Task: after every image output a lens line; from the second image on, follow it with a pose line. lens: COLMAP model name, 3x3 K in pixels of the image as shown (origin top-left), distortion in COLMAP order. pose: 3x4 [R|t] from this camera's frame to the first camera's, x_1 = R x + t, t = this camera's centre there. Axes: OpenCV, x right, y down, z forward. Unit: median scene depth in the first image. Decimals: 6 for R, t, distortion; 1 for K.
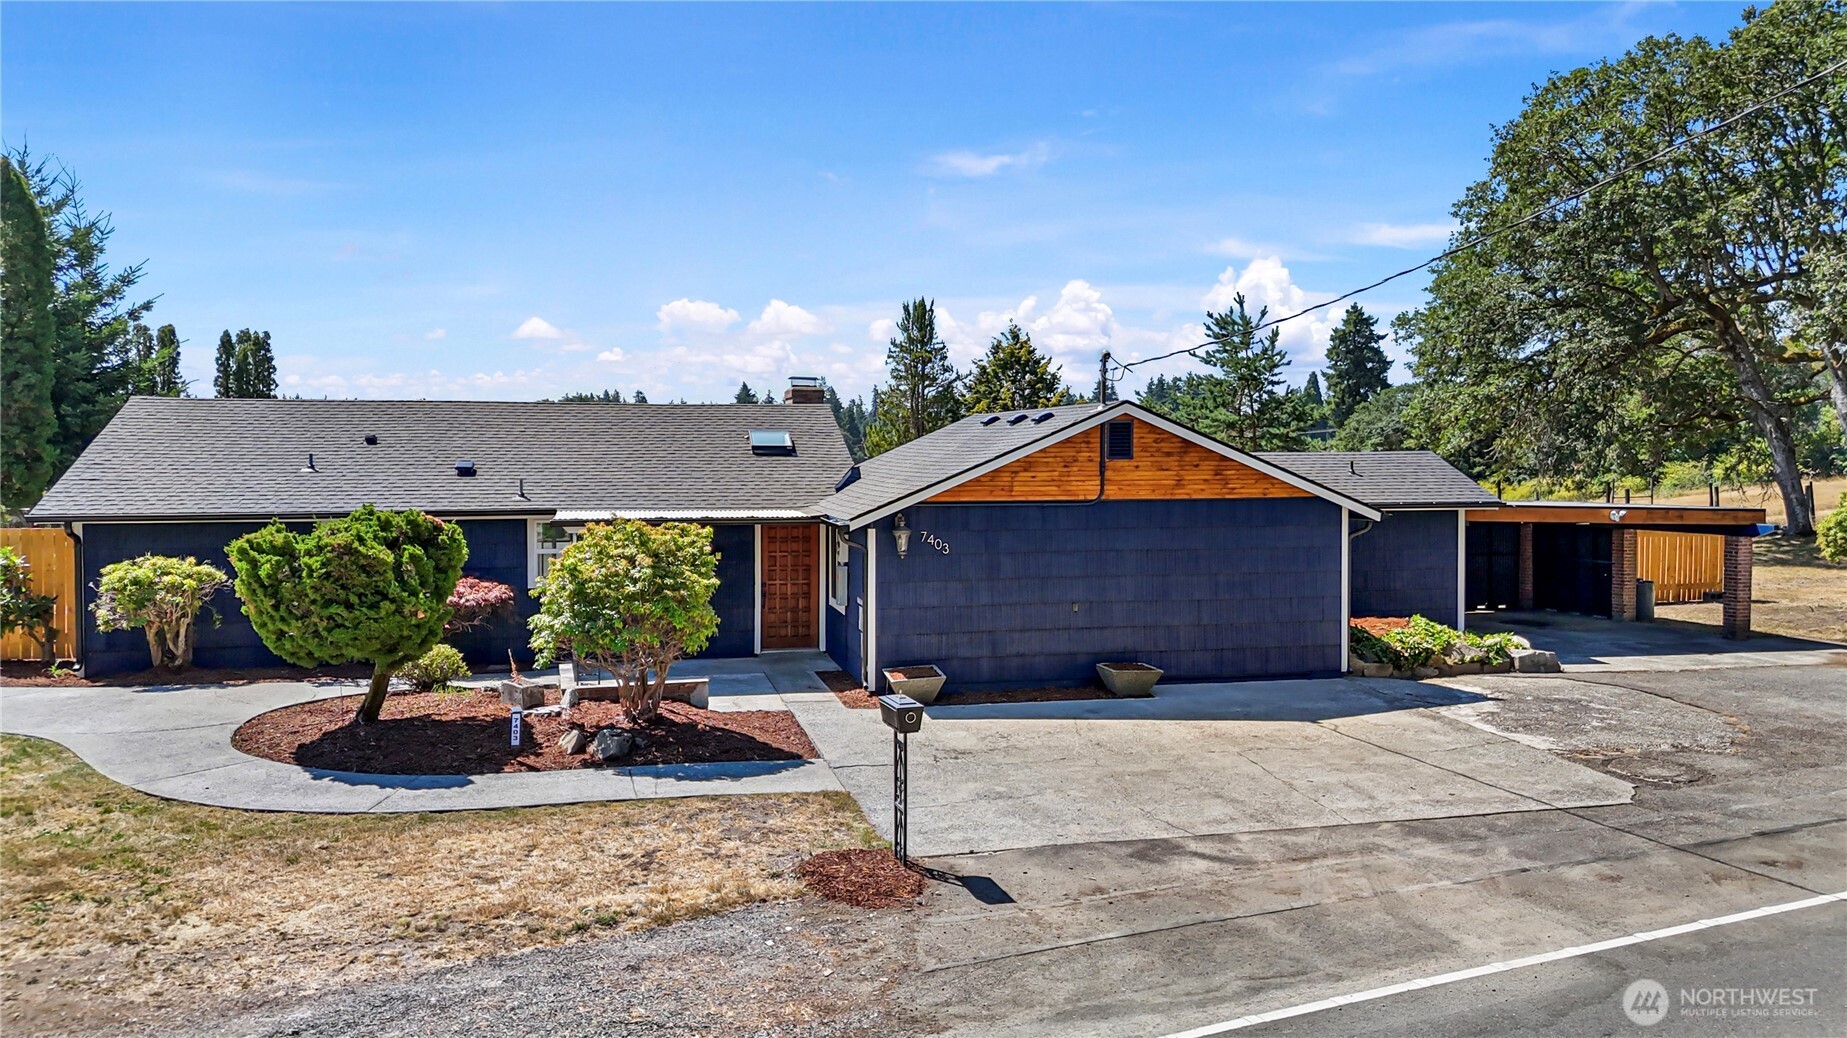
lens RADIAL K [[1336.2, 0, 921.1], [0, 1336.2, 483.0], [0, 0, 1]] dist [0.067965, -0.064418]
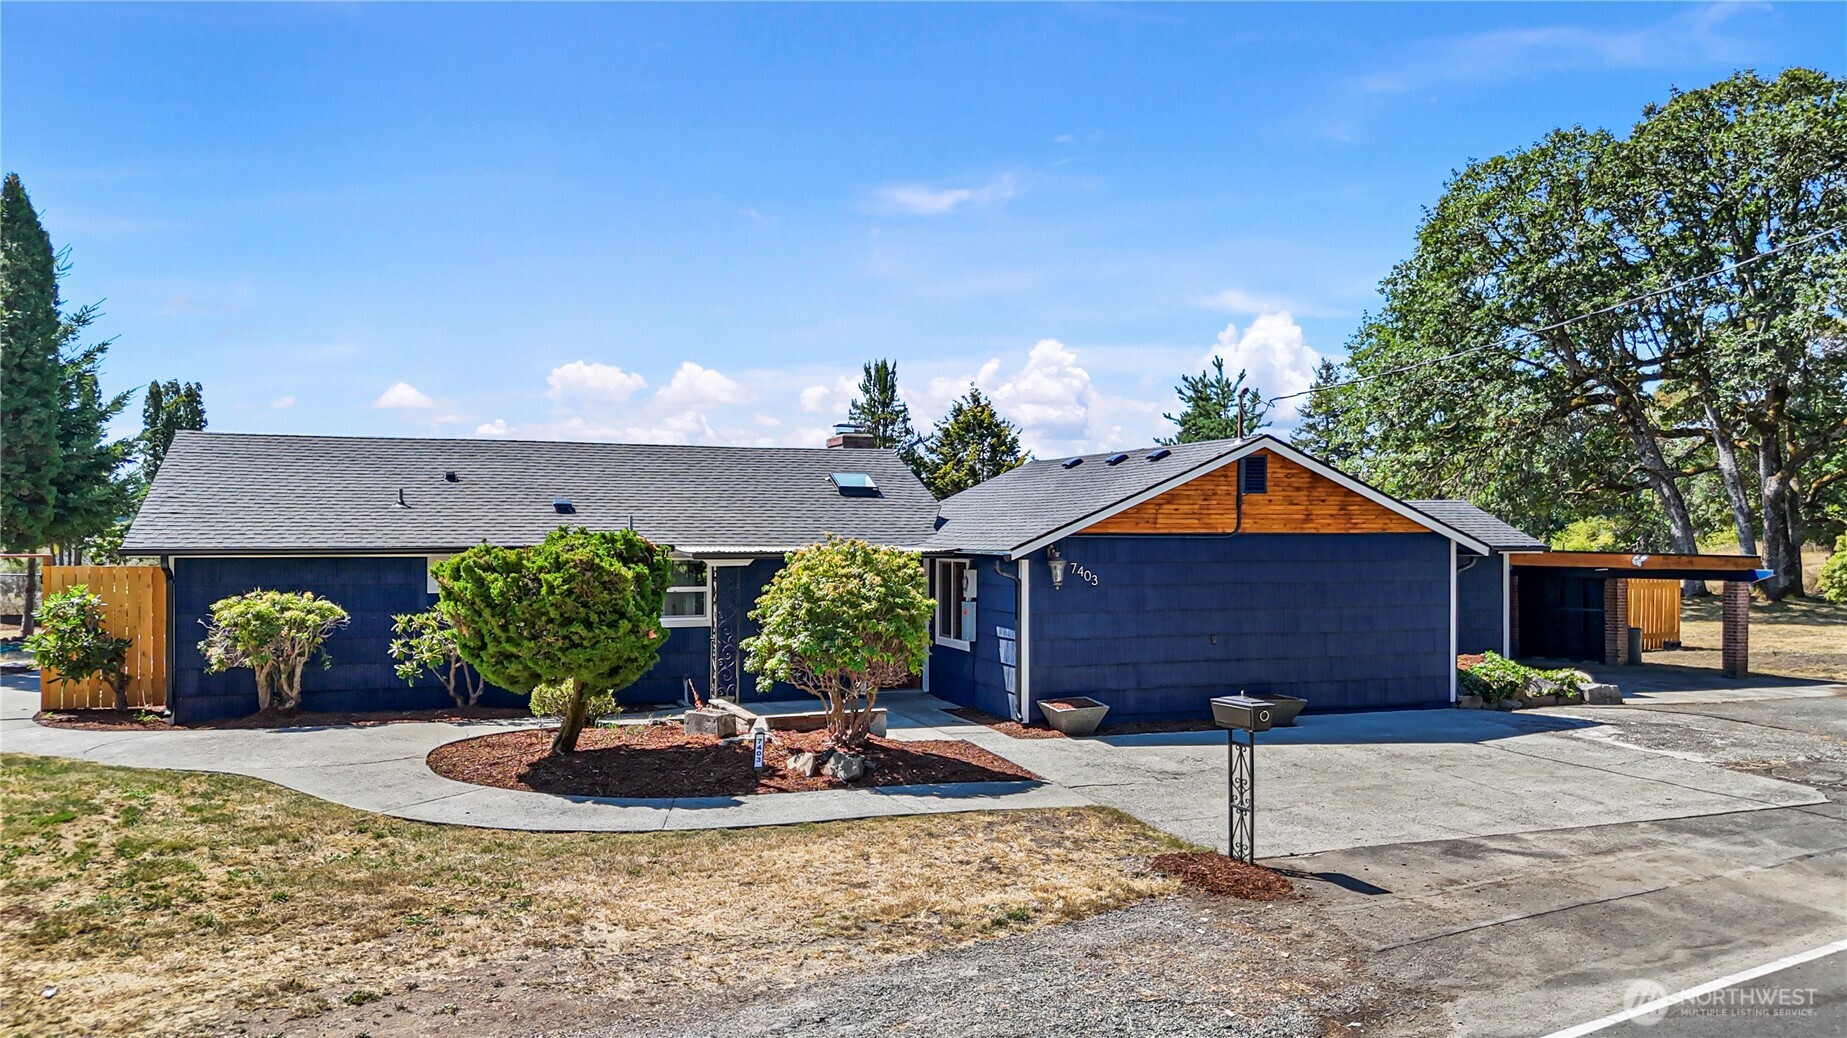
lens RADIAL K [[1345.1, 0, 923.5], [0, 1345.1, 519.0], [0, 0, 1]] dist [0.069772, -0.066332]
pose [[0.992894, 0.002572, 0.118972, -0.224944], [0.001522, 0.999410, -0.034309, 0.036850], [-0.118990, 0.034246, 0.992305, 0.010665]]
